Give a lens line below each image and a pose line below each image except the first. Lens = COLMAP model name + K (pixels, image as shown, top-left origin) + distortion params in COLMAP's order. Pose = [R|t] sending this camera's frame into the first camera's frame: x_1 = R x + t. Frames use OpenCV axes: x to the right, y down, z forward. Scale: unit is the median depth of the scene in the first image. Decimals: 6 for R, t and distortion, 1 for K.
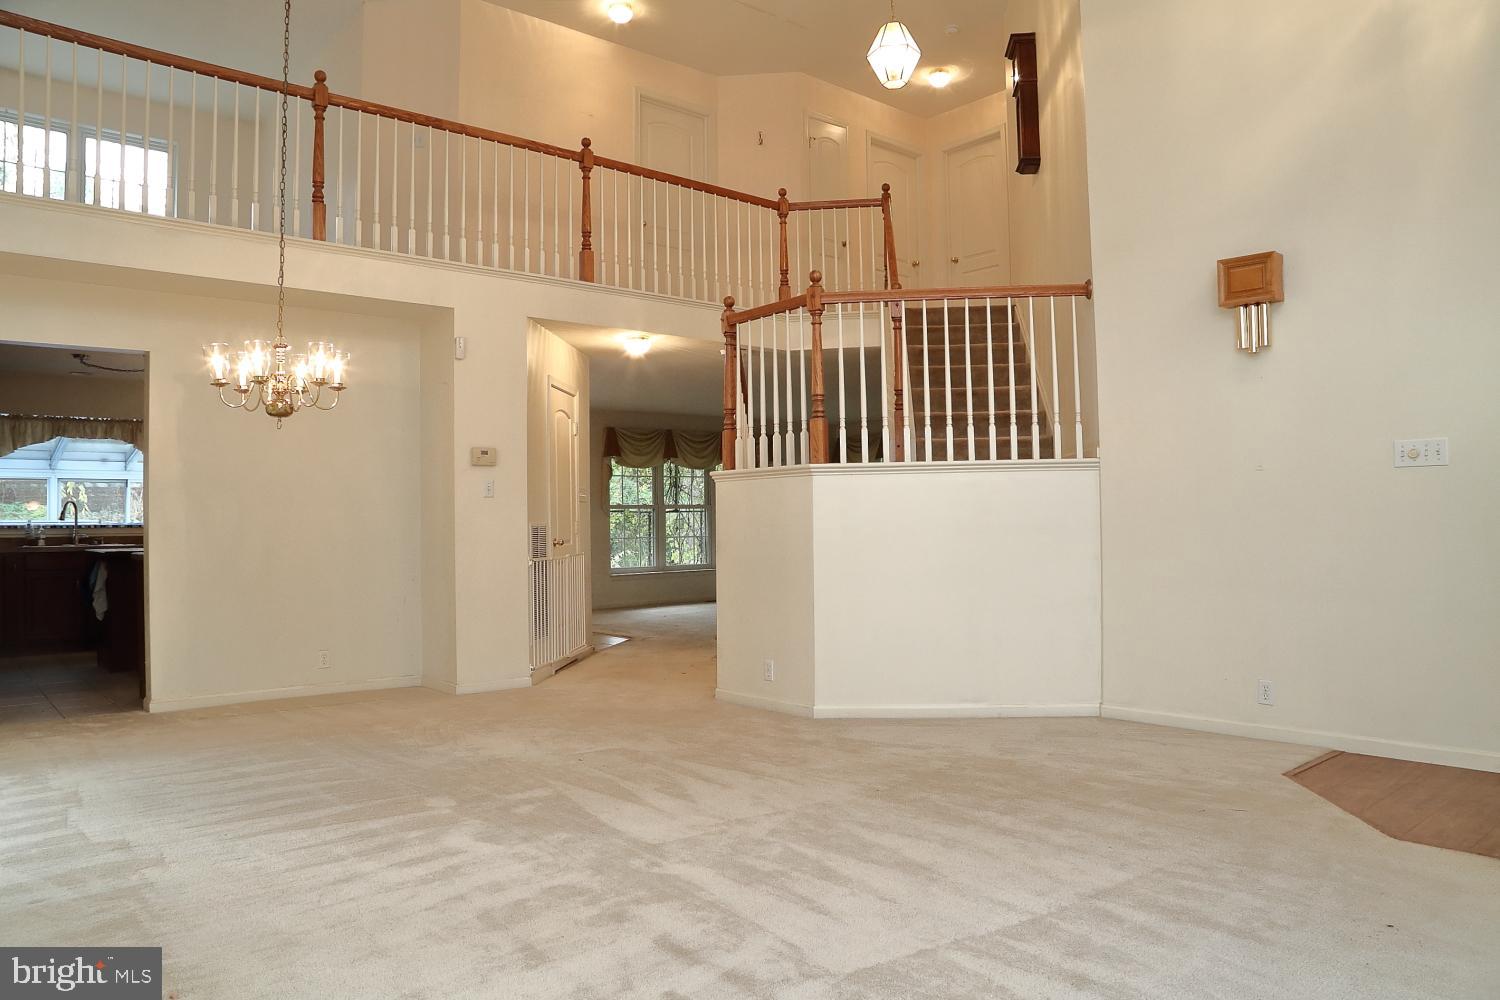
lens RADIAL K [[1050.8, 0, 750.0], [0, 1050.8, 500.0], [0, 0, 1]] dist [-0.114593, 0.055439]
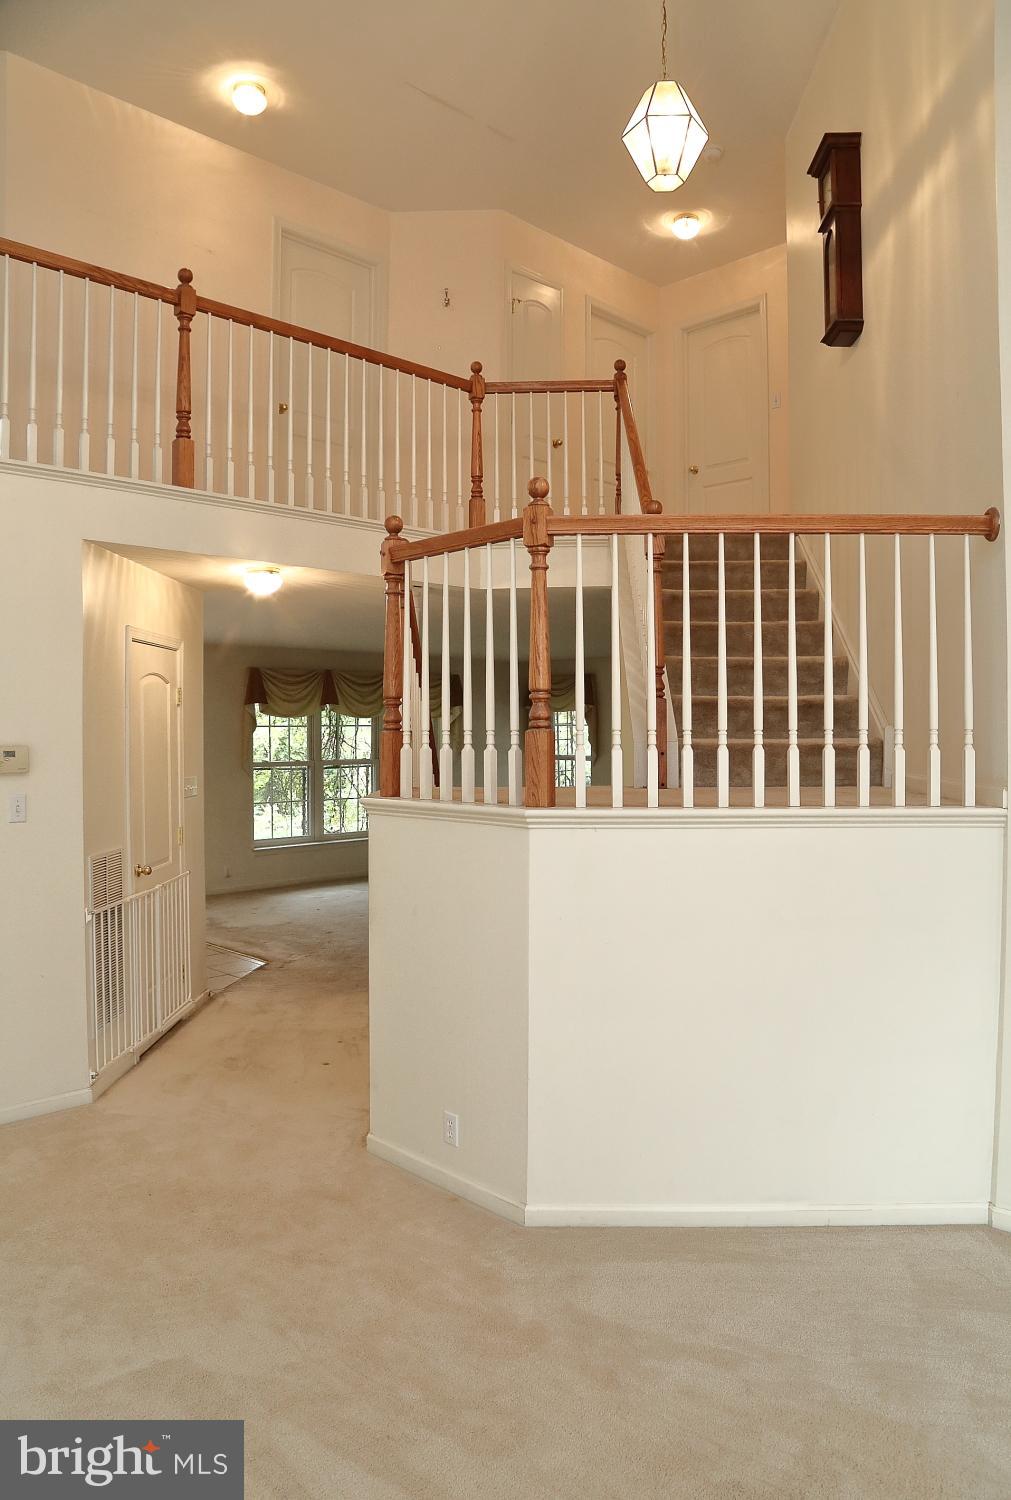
lens RADIAL K [[1062.5, 0, 505.5], [0, 1062.5, 750.0], [0, 0, 1]] dist [-0.126791, 0.078557]
pose [[0.997233, 0.011713, 0.073408, 0.001597], [-0.014405, 0.999239, 0.036253, -0.067415], [-0.072928, -0.037210, 0.996643, 0.310741]]
